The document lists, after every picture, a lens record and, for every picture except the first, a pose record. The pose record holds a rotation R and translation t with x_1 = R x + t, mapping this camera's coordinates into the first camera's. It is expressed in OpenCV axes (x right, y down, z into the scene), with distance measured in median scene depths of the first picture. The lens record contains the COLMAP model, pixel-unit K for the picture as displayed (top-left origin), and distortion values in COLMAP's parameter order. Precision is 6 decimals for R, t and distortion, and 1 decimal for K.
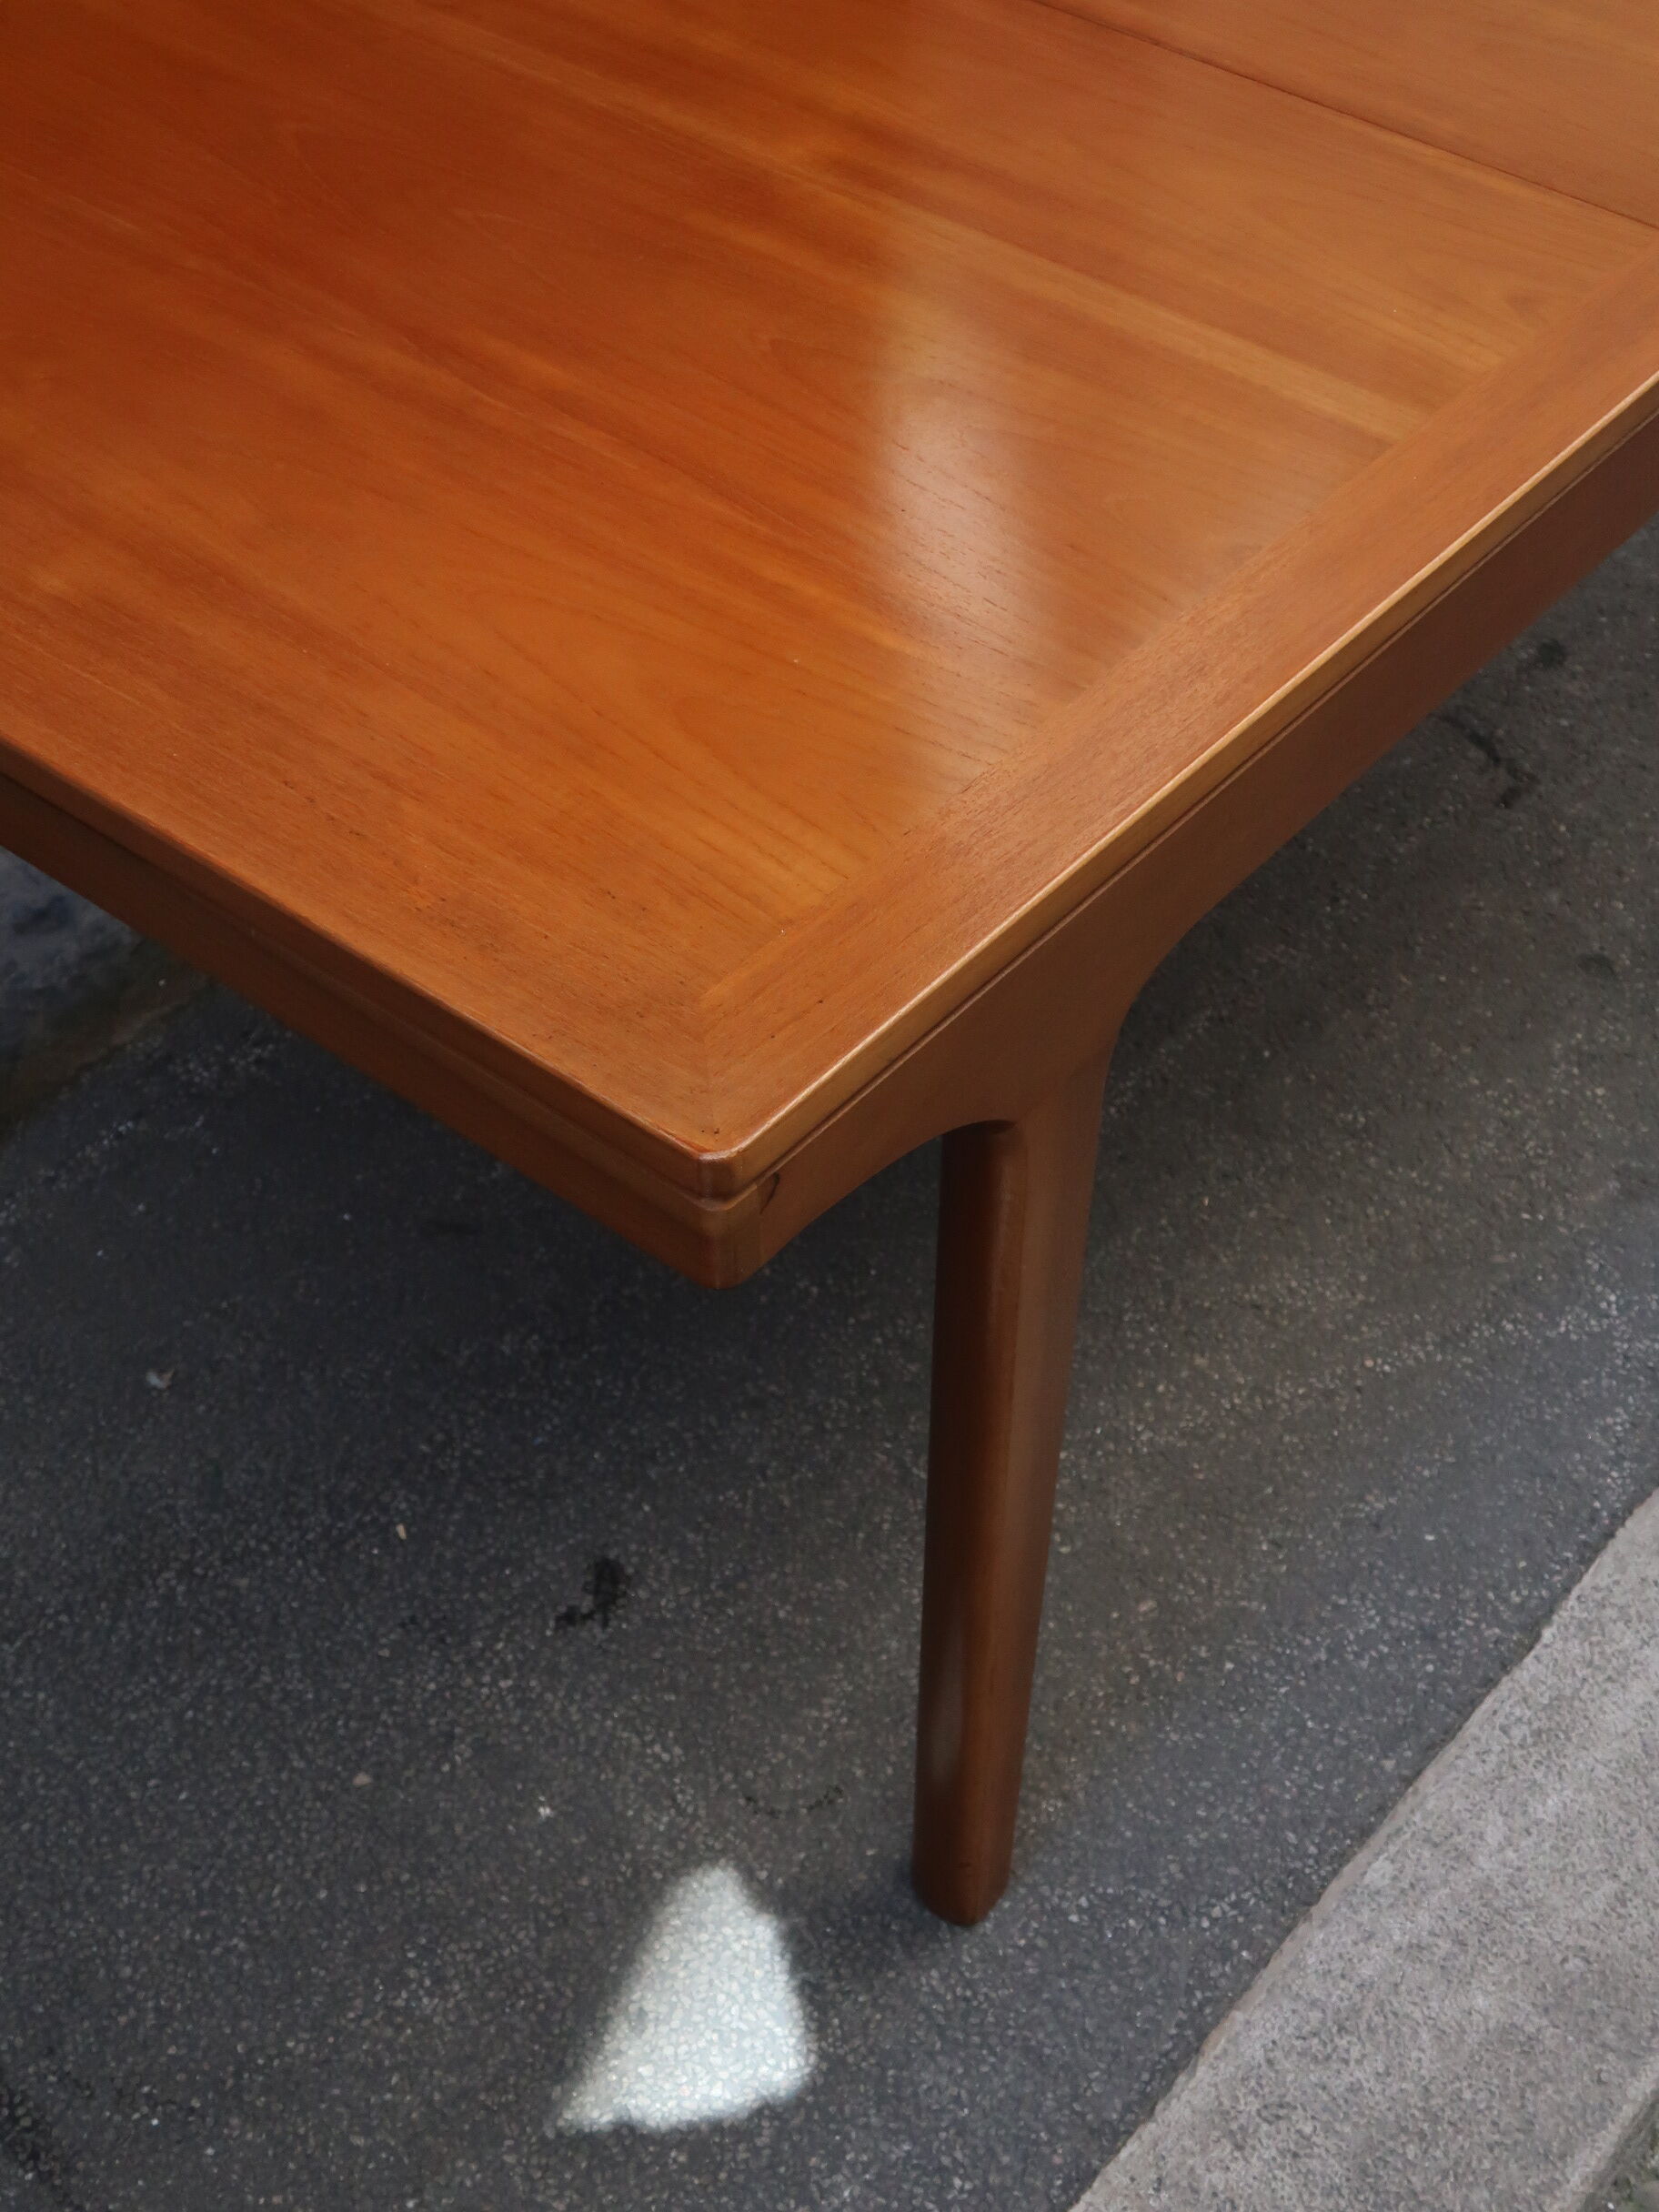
lens RADIAL K [[3216.6, 0, 850.0], [0, 3216.6, 1087.5], [0, 0, 1]] dist [0.012445, 0.000000]
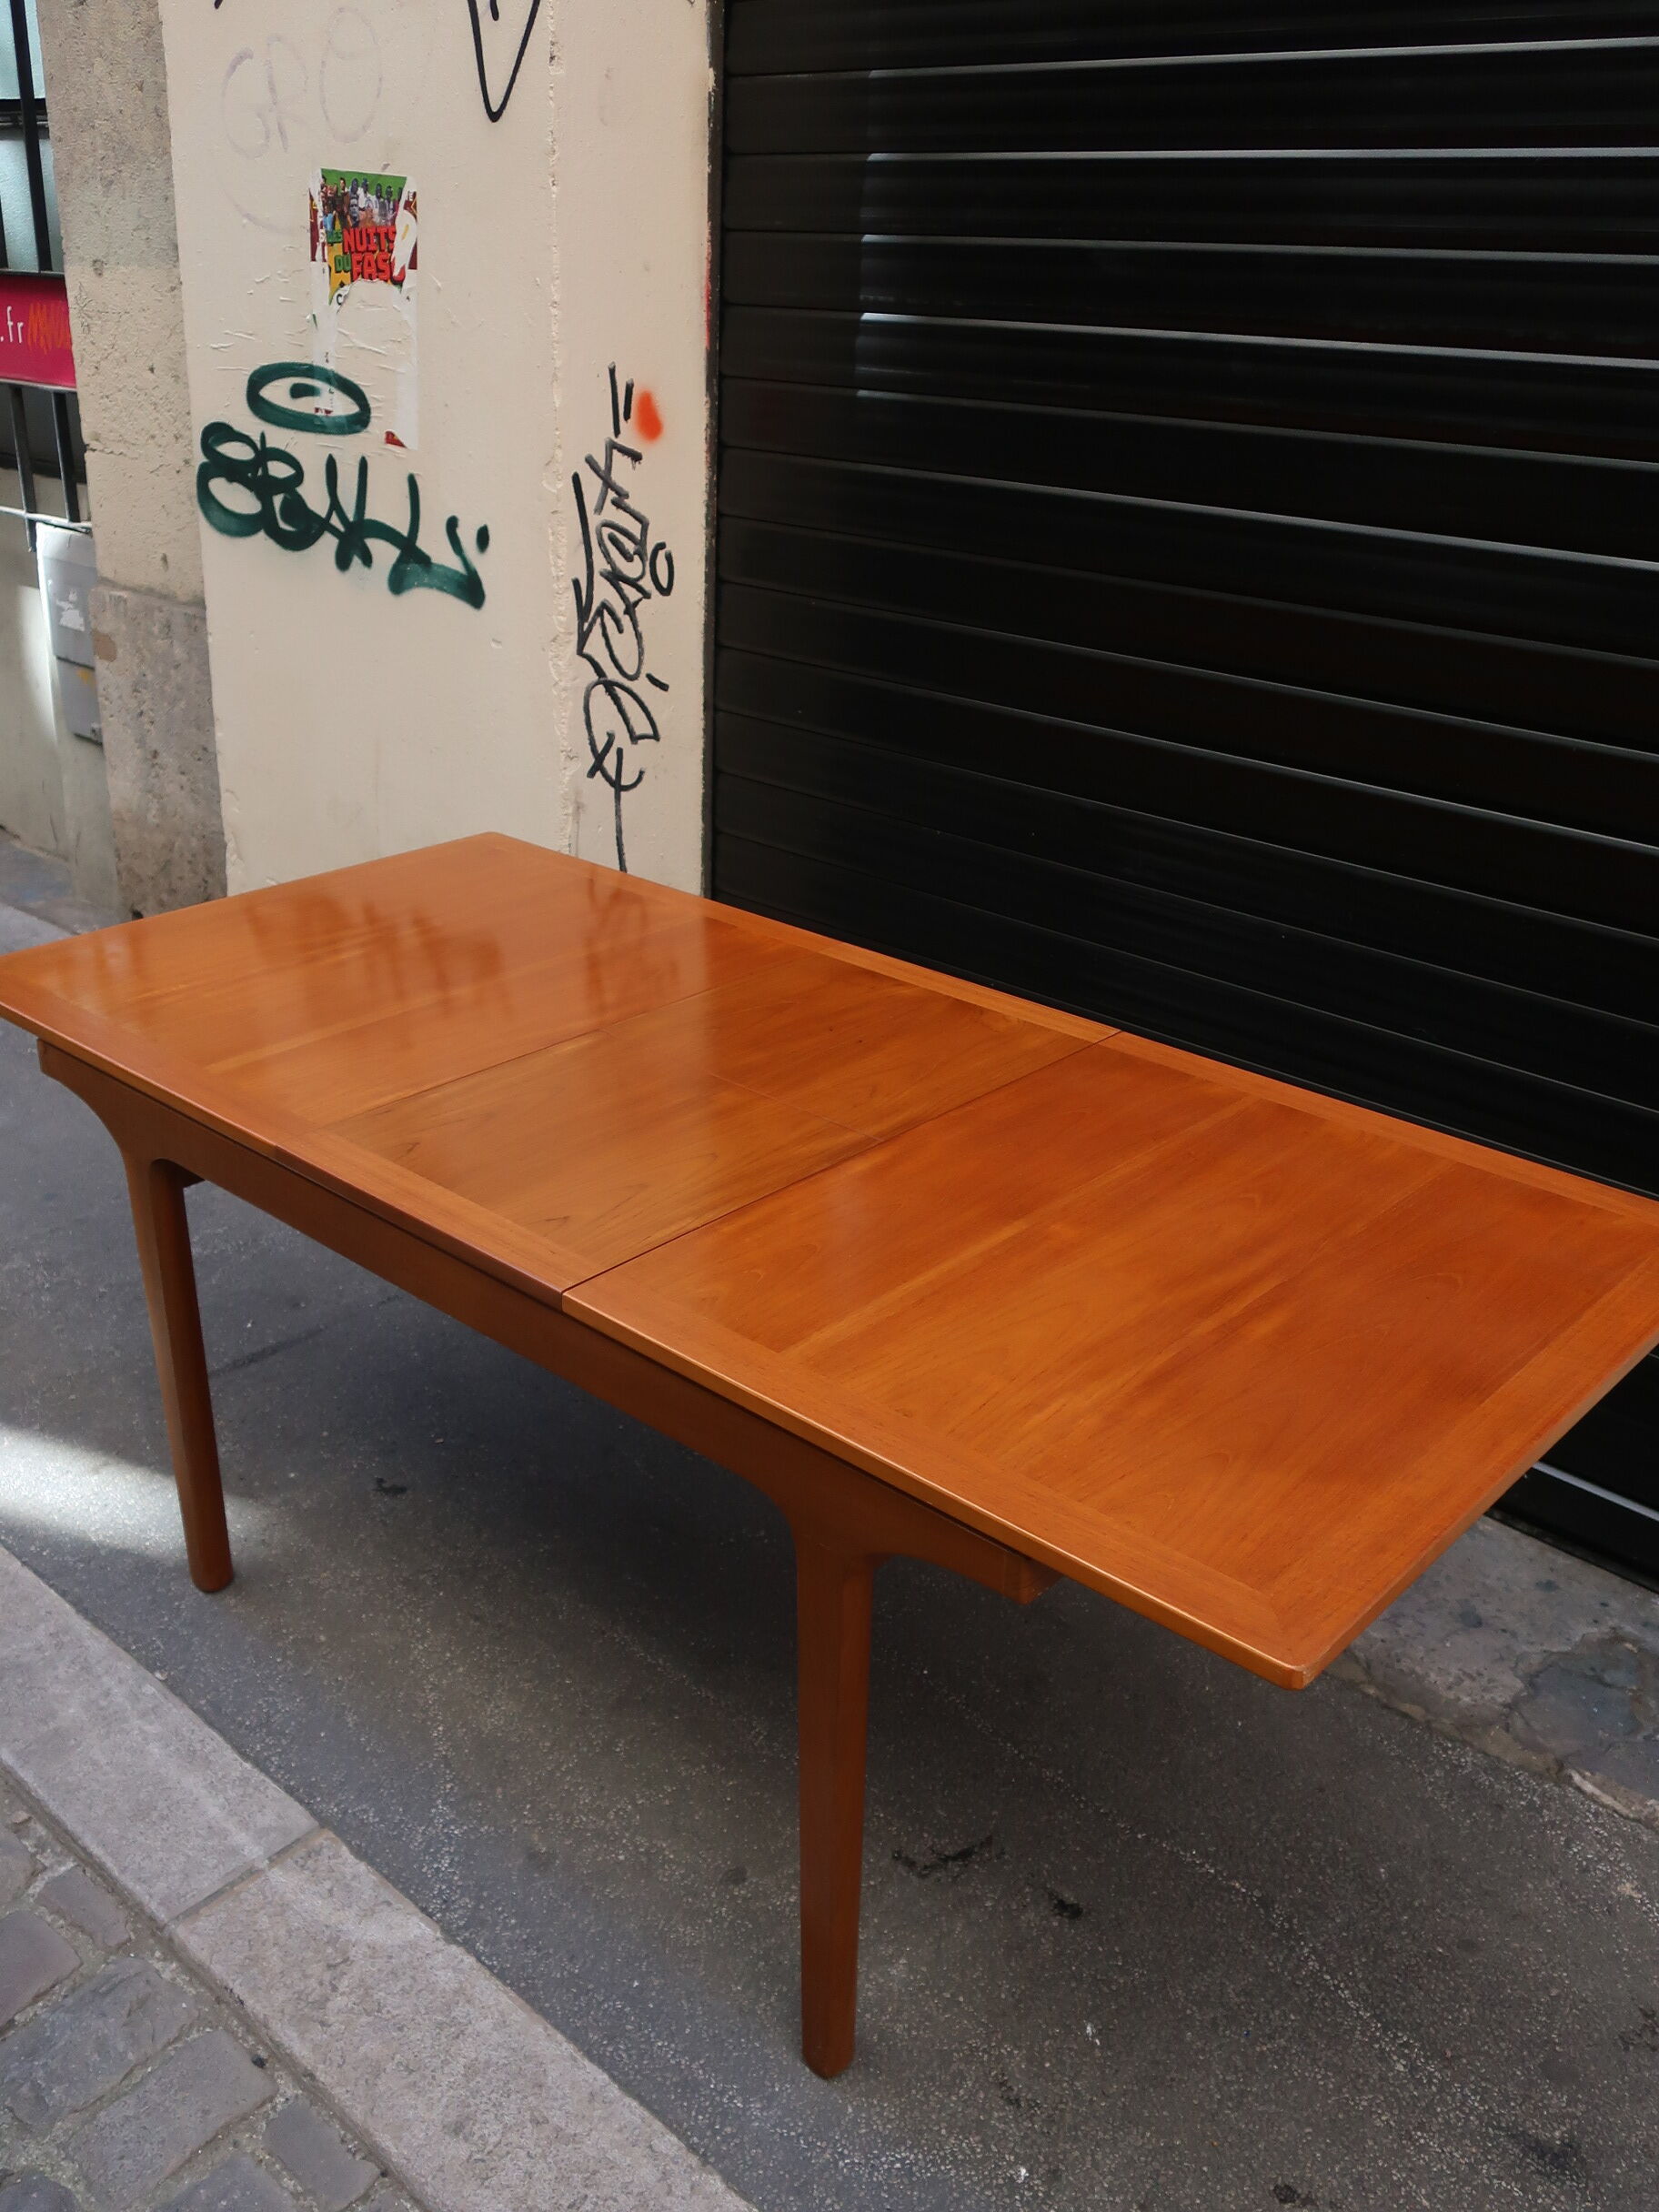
lens RADIAL K [[1966.2, 0, 819.7], [0, 1966.2, 1103.3], [0, 0, 1]] dist [-0.005152, 0.031239]
pose [[-0.055439, 0.400366, -0.914677, 1.167336], [-0.709898, 0.628386, 0.318080, -0.741603], [0.702119, 0.666961, 0.249383, 0.677594]]
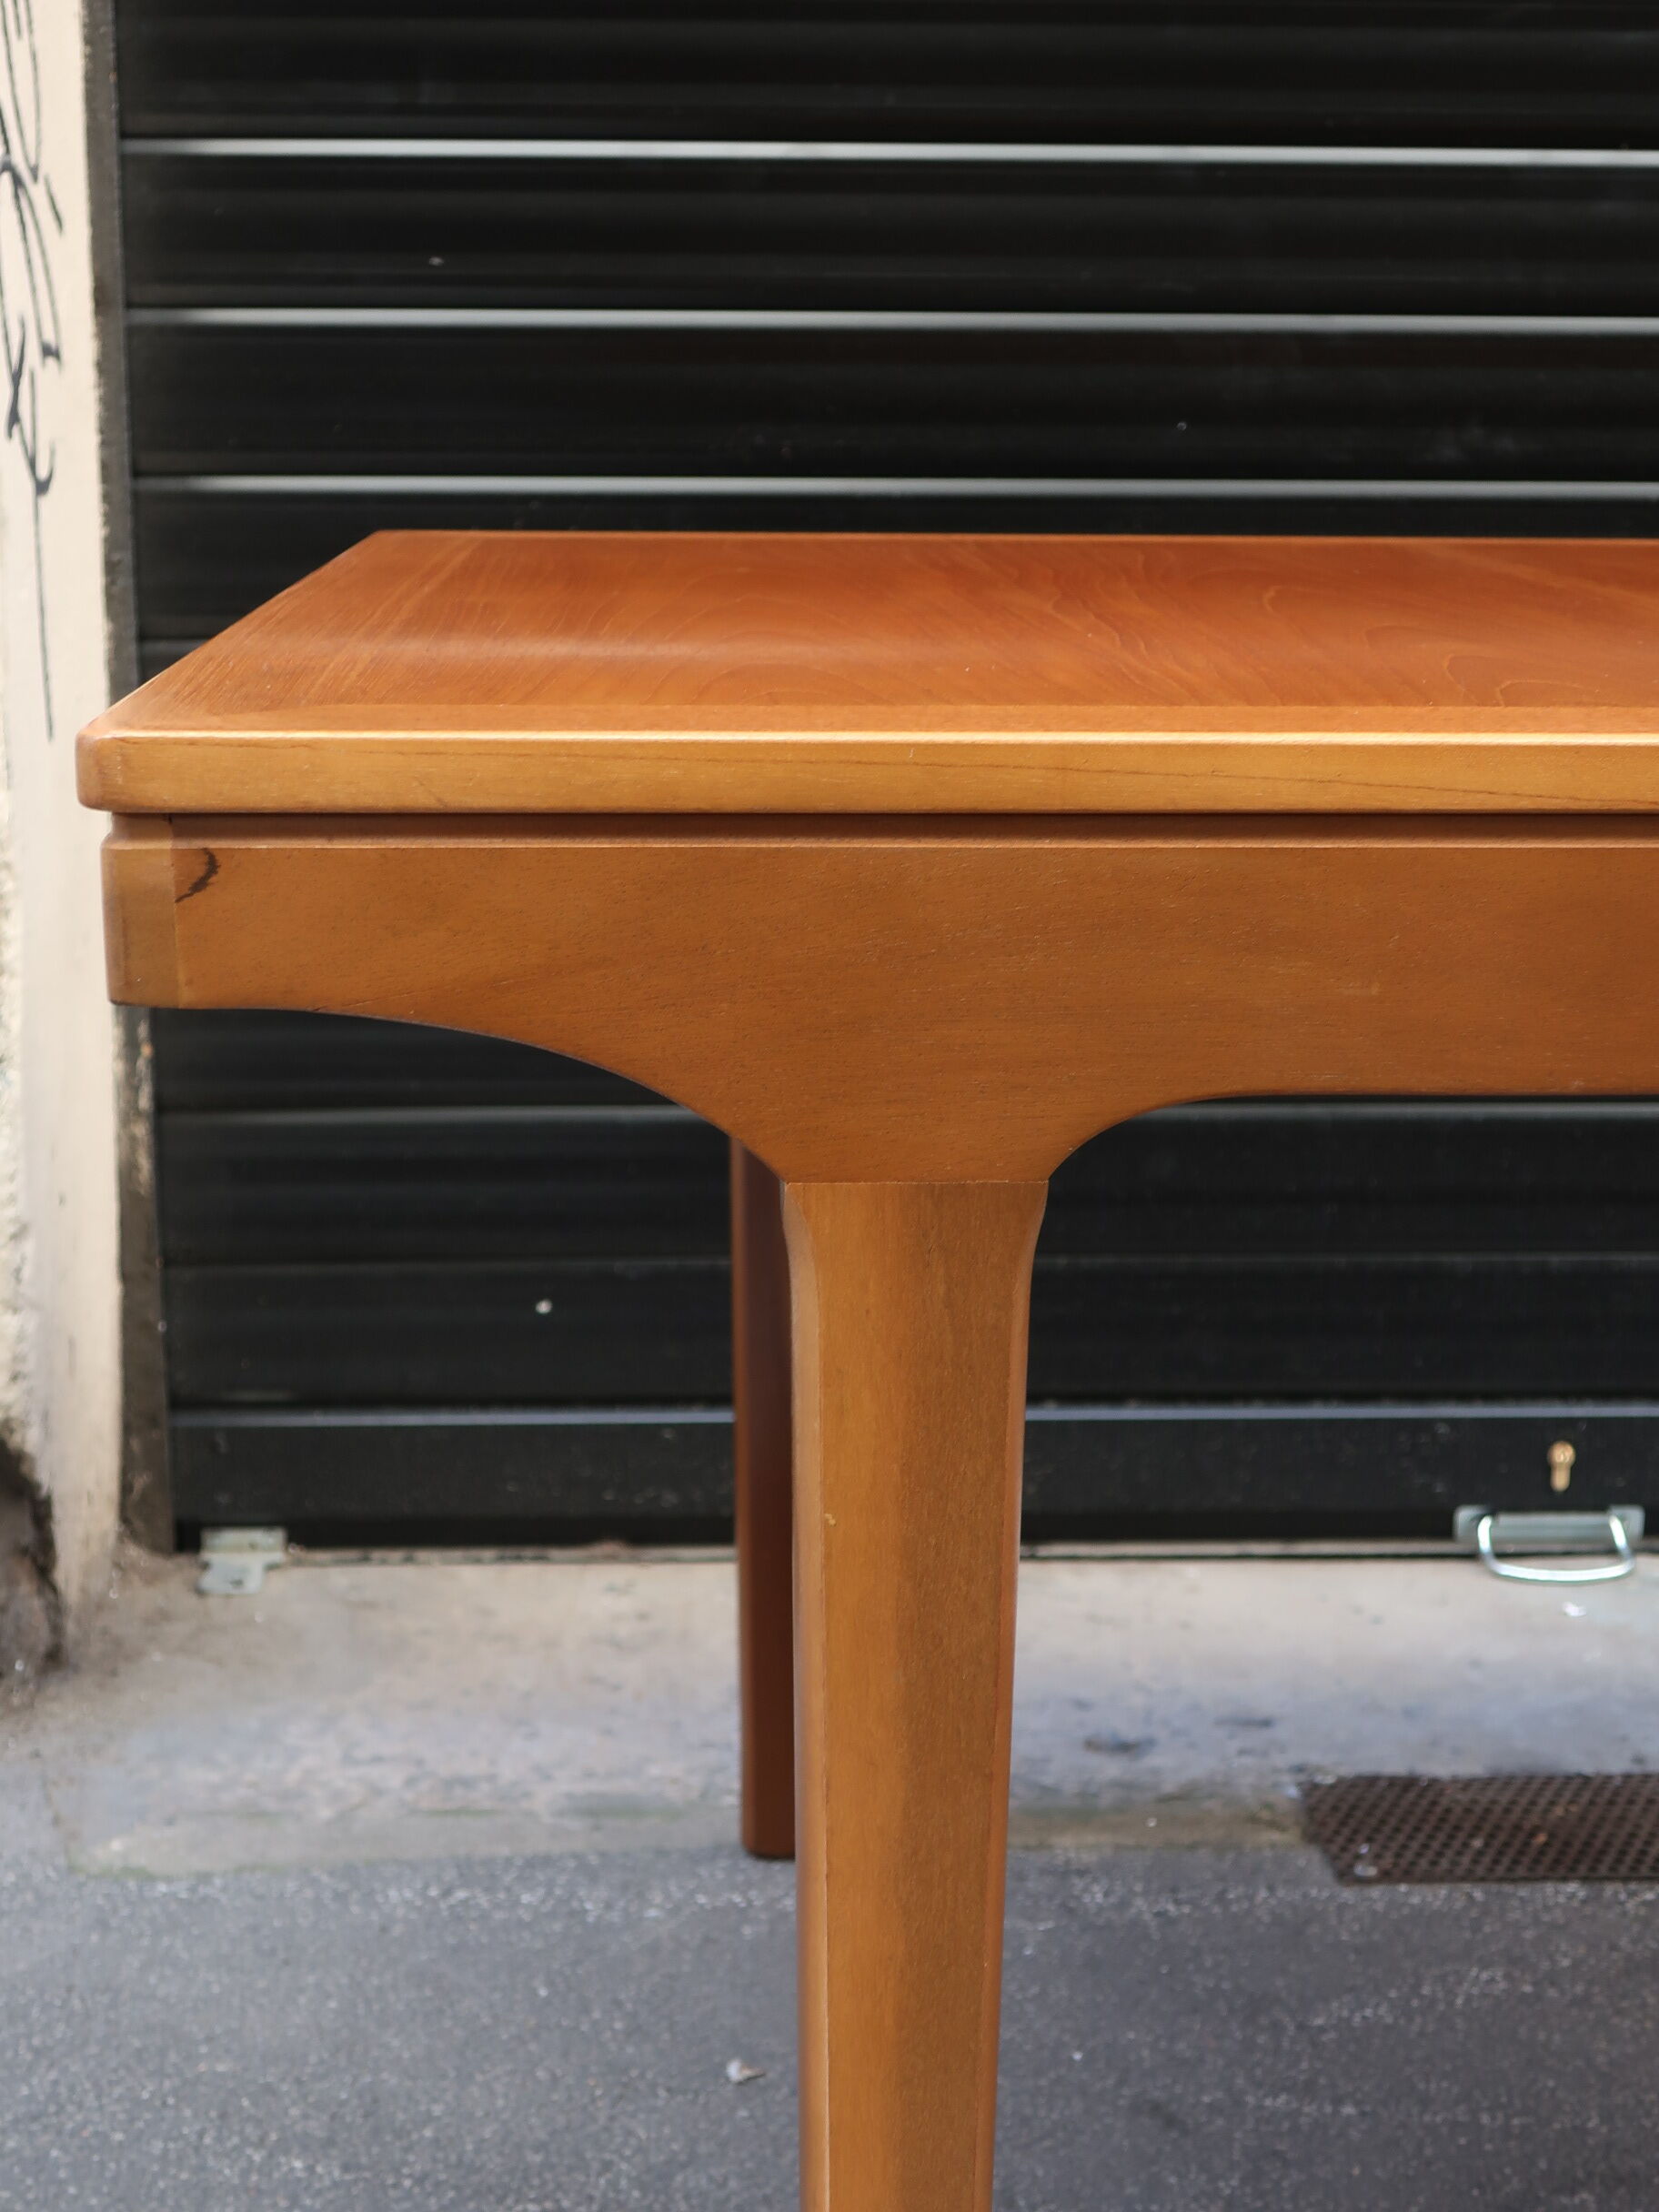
lens RADIAL K [[3216.6, 0, 838.6], [0, 3216.6, 1103.3], [0, 0, 1]] dist [0.012445, 0.000000]
pose [[0.671008, 0.168251, -0.722108, 0.376734], [-0.518446, 0.802715, -0.294726, 0.130854], [0.530059, 0.572137, 0.625857, 0.395164]]
